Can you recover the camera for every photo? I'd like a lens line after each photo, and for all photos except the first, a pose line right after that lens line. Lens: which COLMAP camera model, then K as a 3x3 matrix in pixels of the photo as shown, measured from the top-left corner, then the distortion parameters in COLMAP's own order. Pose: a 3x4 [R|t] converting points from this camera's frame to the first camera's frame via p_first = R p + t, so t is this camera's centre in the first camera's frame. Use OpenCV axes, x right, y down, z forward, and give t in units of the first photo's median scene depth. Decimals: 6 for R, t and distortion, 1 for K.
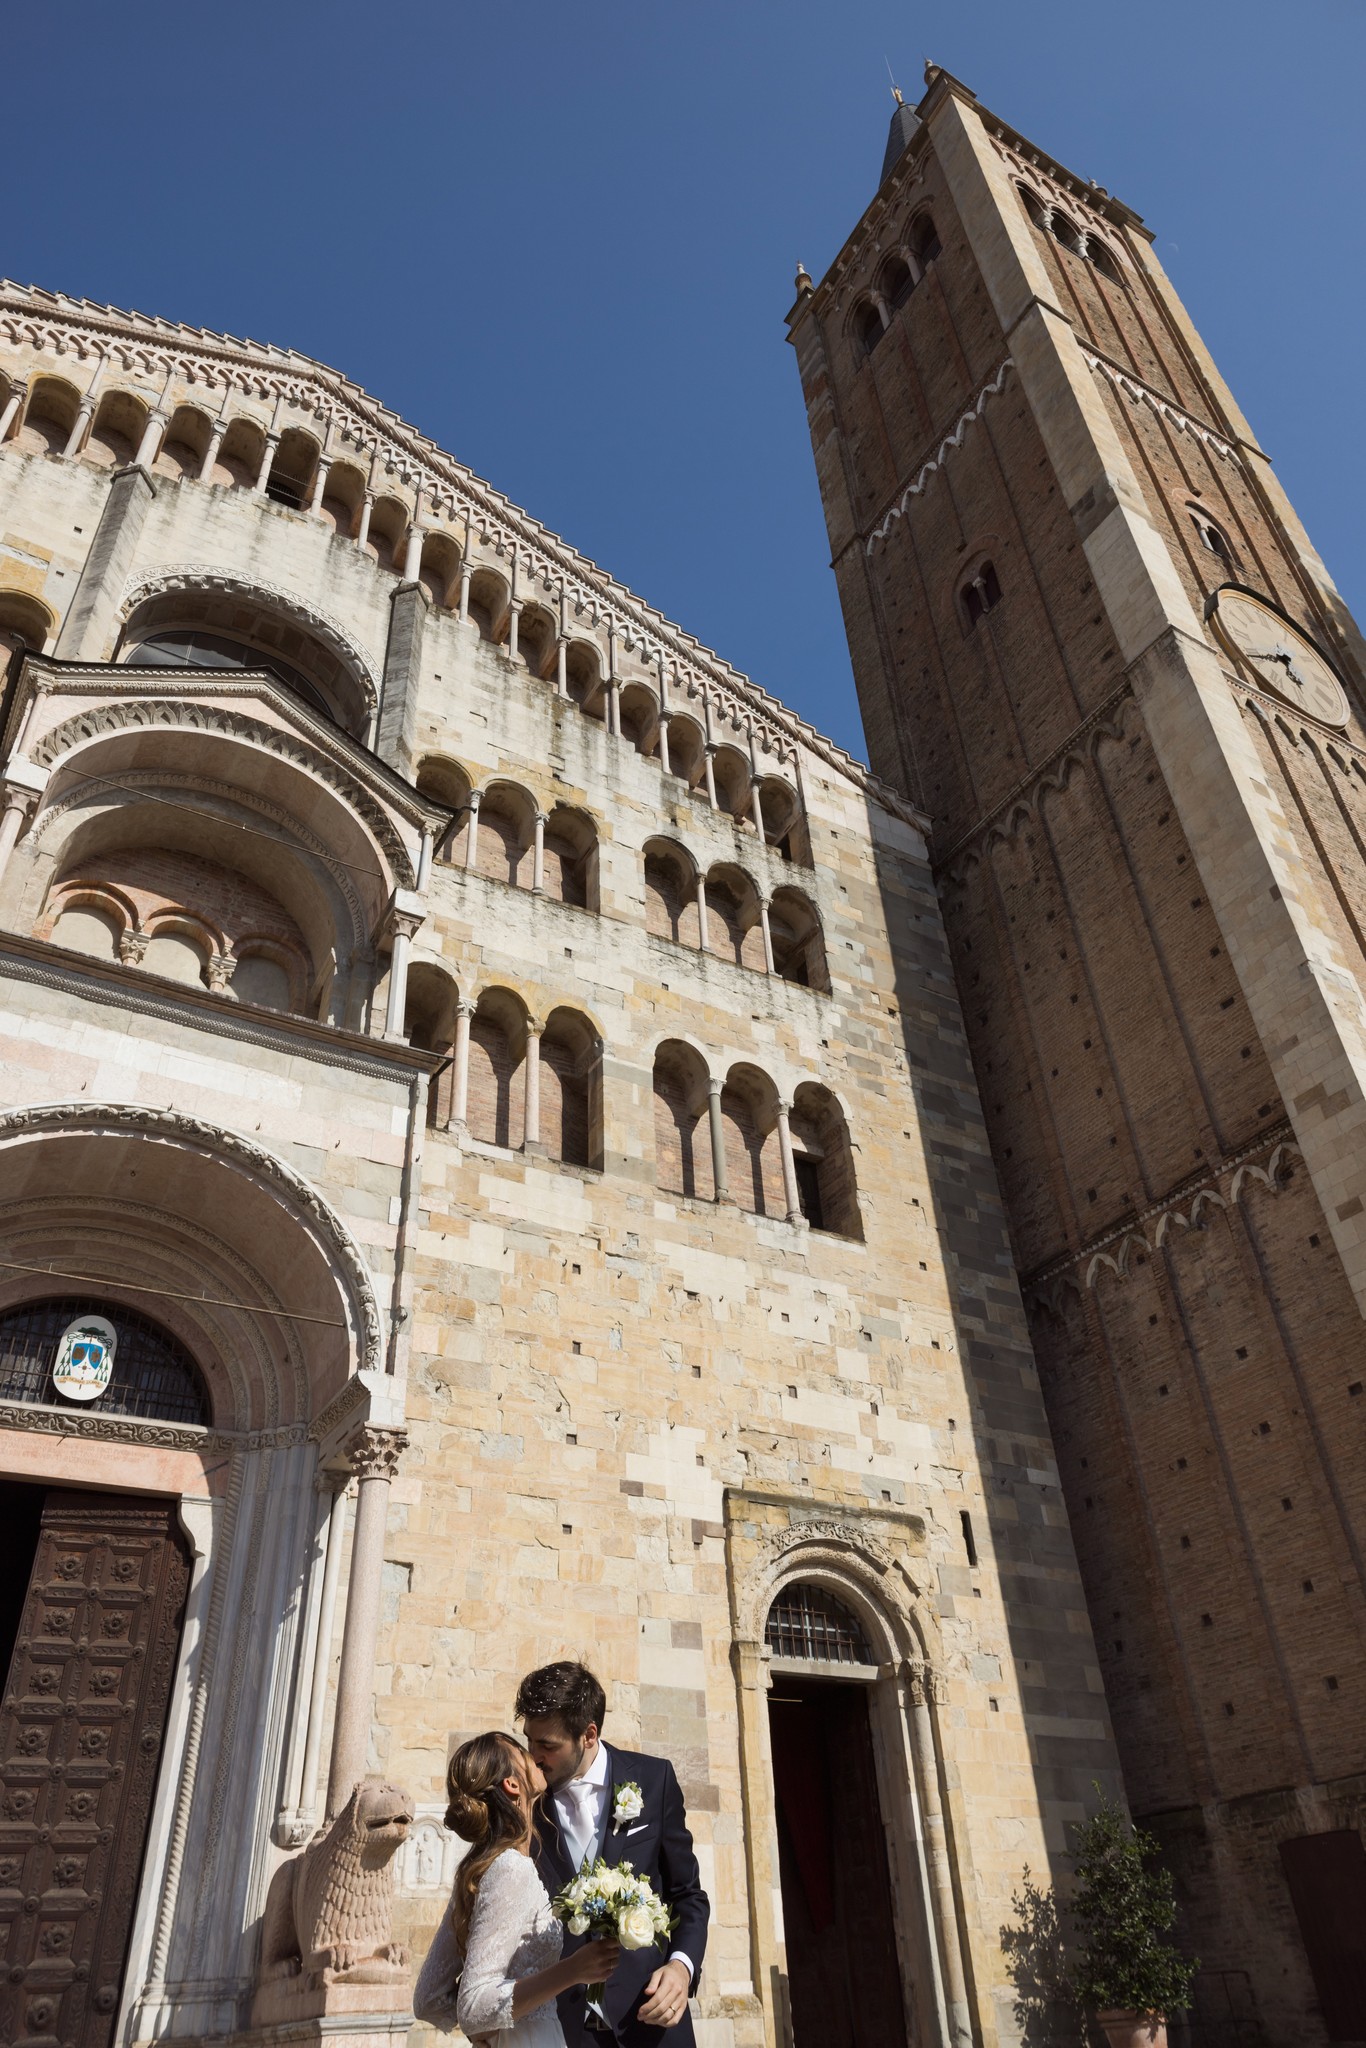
lens RADIAL K [[1354.8, 0, 678.8], [0, 1354.8, 1036.0], [0, 0, 1]] dist [-0.000660, -0.004459]
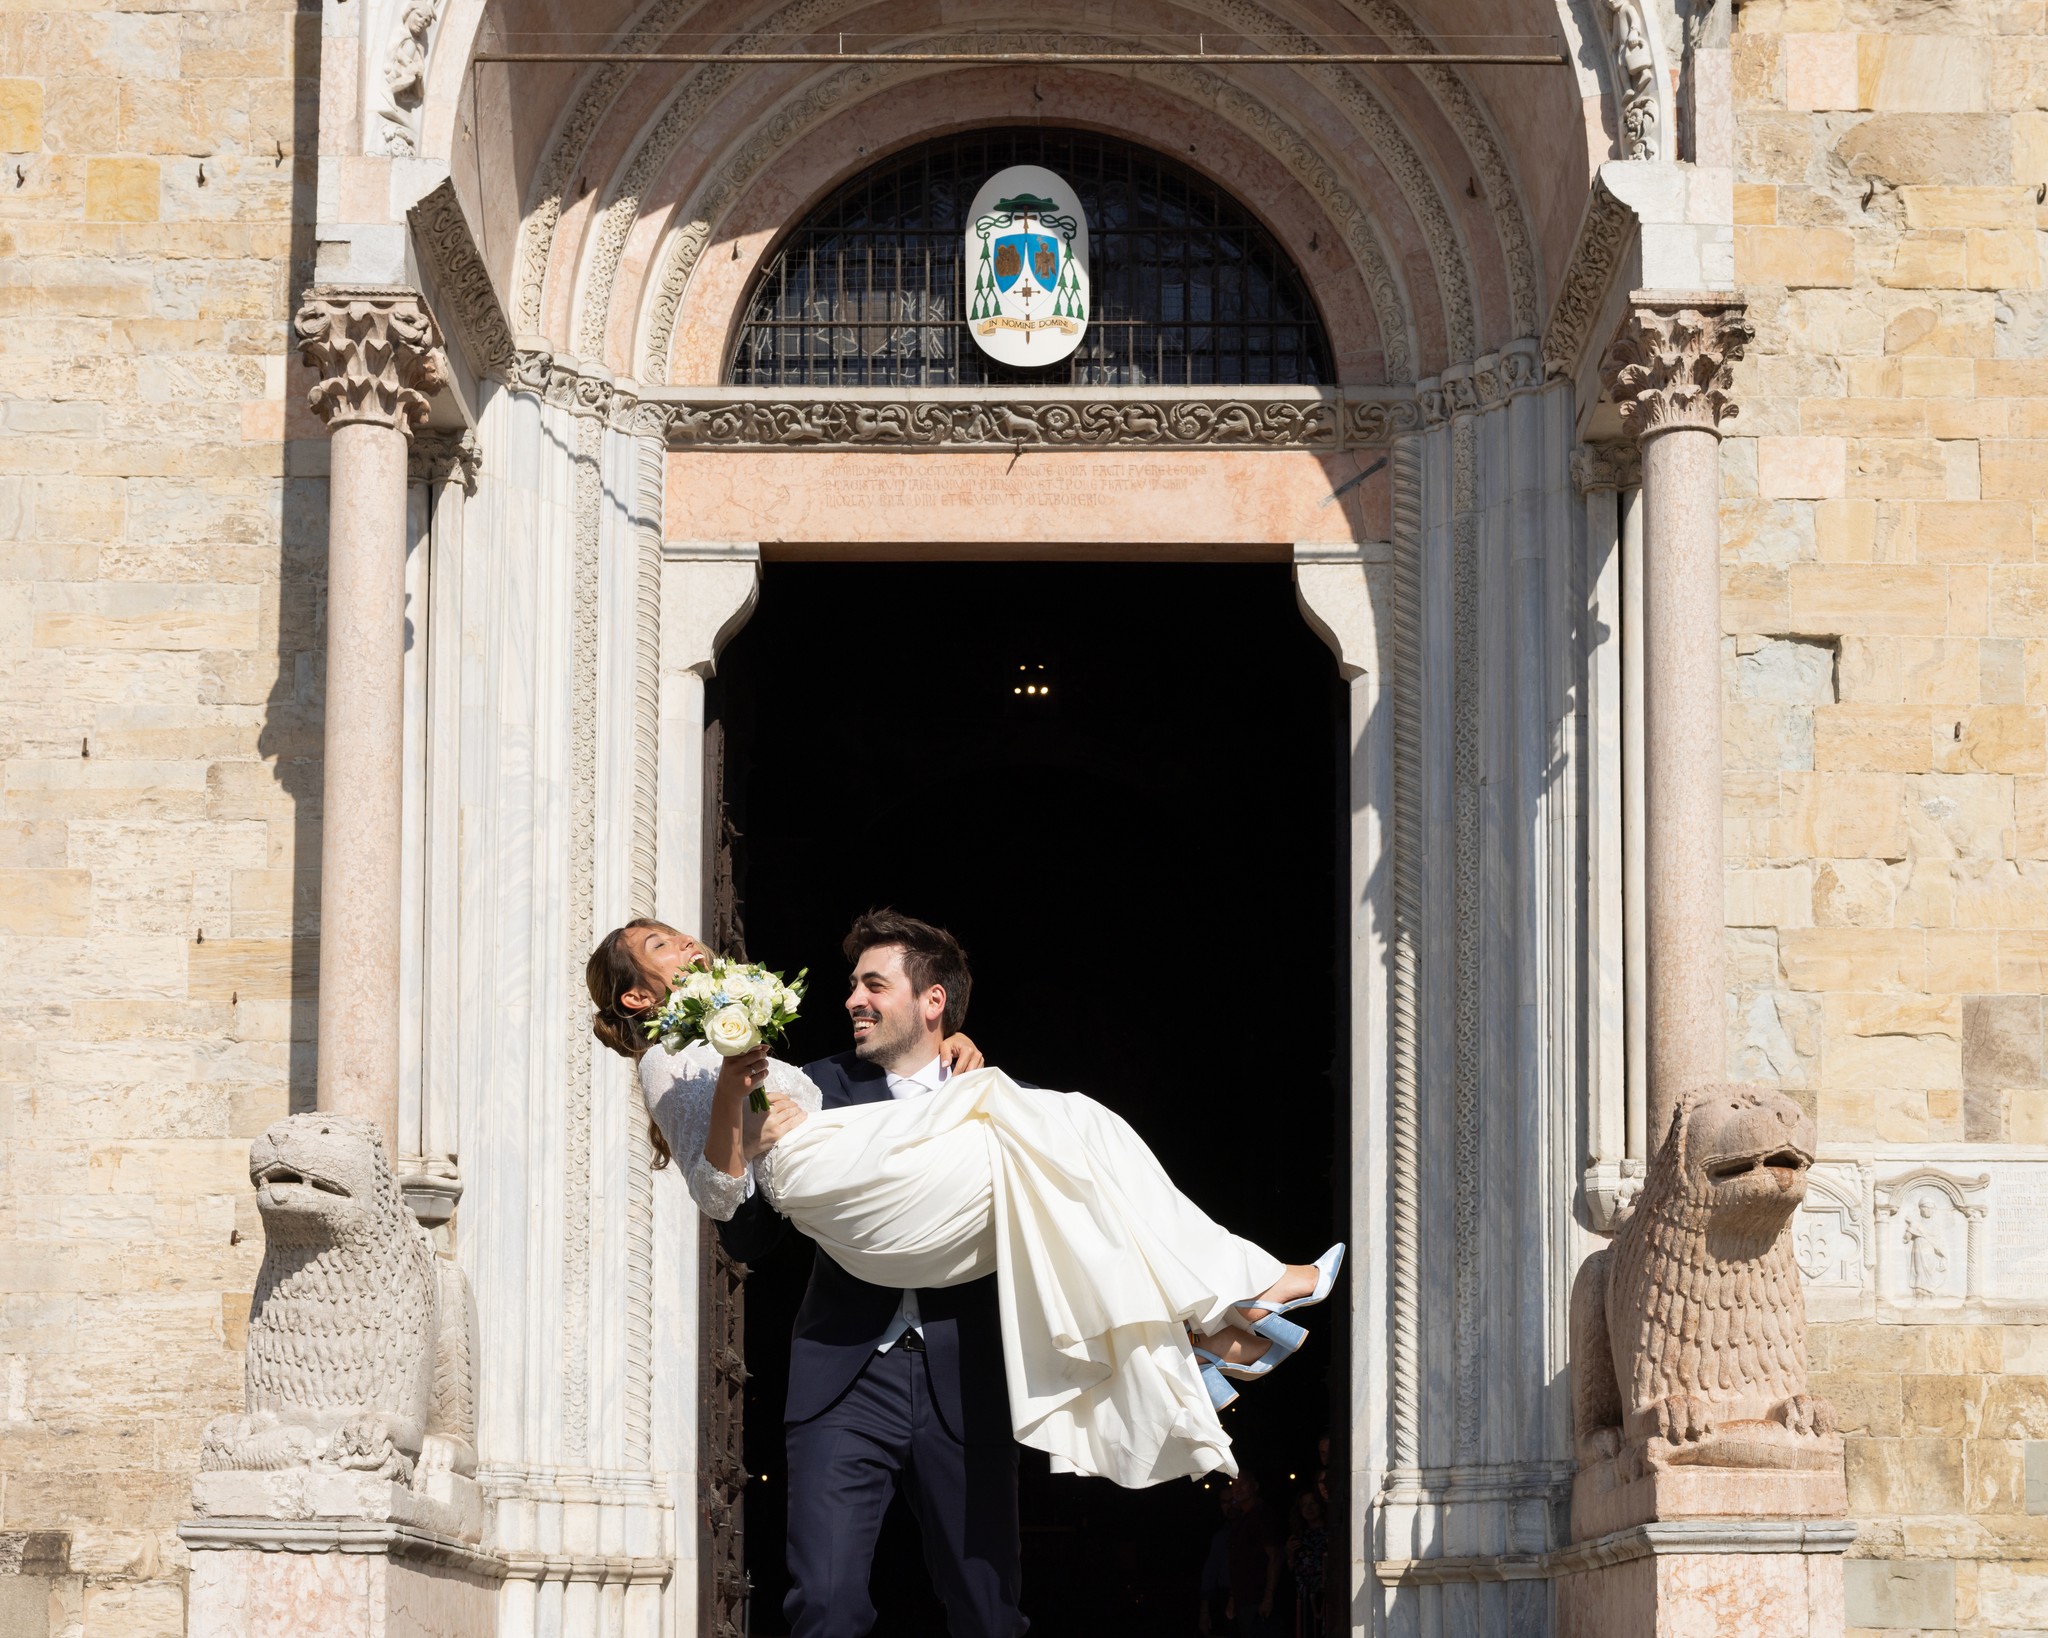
lens RADIAL K [[3083.4, 0, 1104.8], [0, 3083.4, 1418.4], [0, 0, 1]] dist [-0.004282, 0.000000]
pose [[0.869499, 0.008193, -0.493866, 0.064107], [0.262915, 0.838770, 0.476802, 0.074968], [0.418147, -0.544424, 0.727156, 0.088392]]
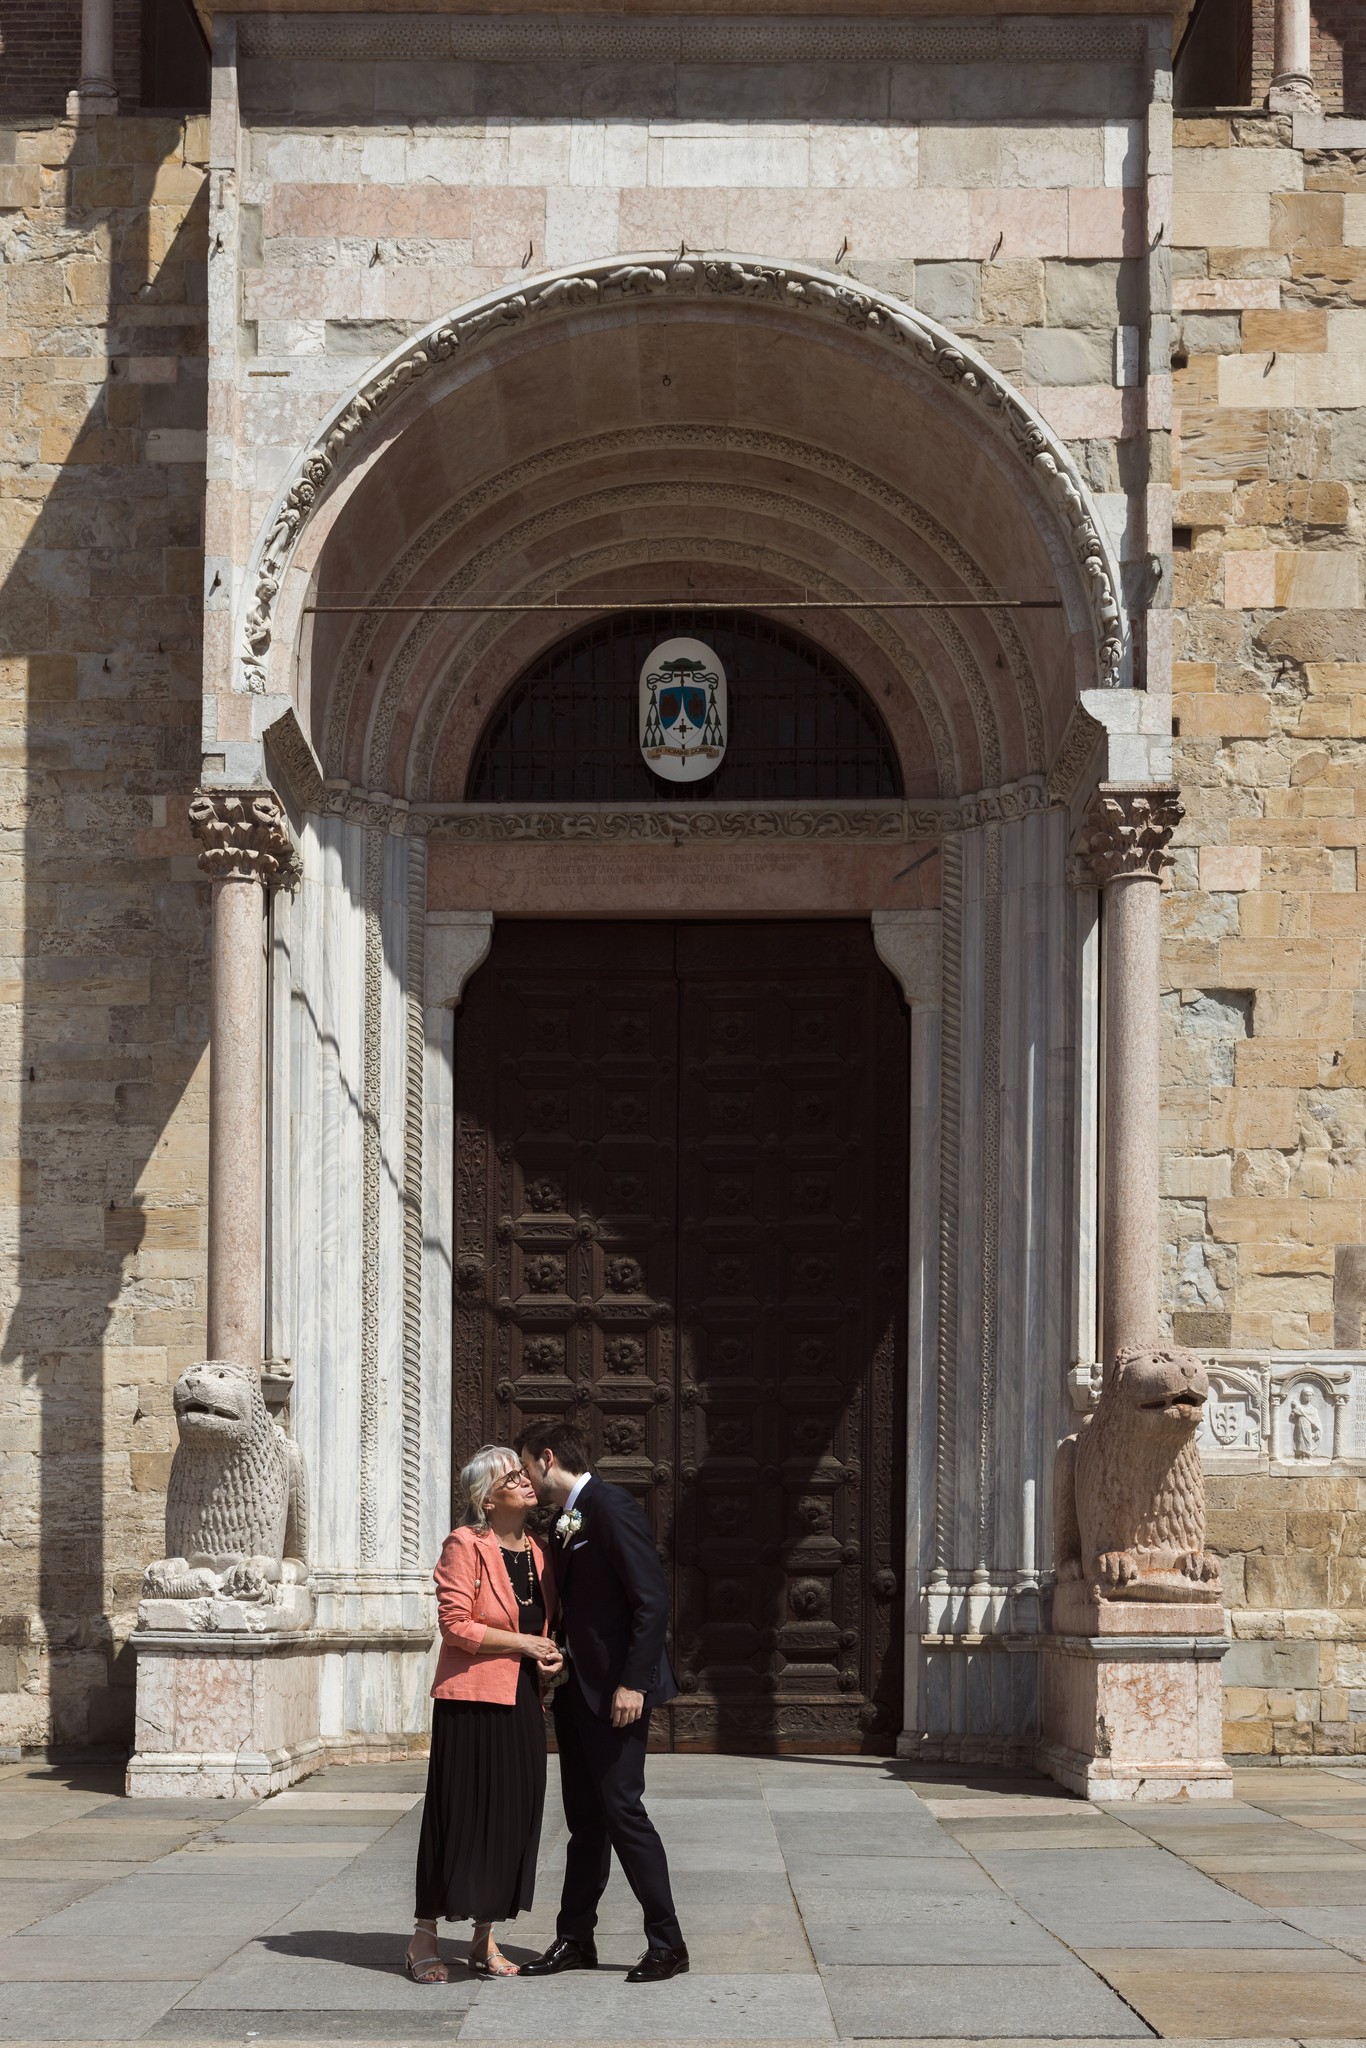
lens RADIAL K [[2648.4, 0, 658.0], [0, 2648.4, 1533.2], [0, 0, 1]] dist [0.000333, 0.000000]
pose [[0.854523, 0.040421, -0.517838, 0.162050], [0.274226, 0.811589, 0.515871, -0.069474], [0.441124, -0.582828, 0.682437, -0.023210]]
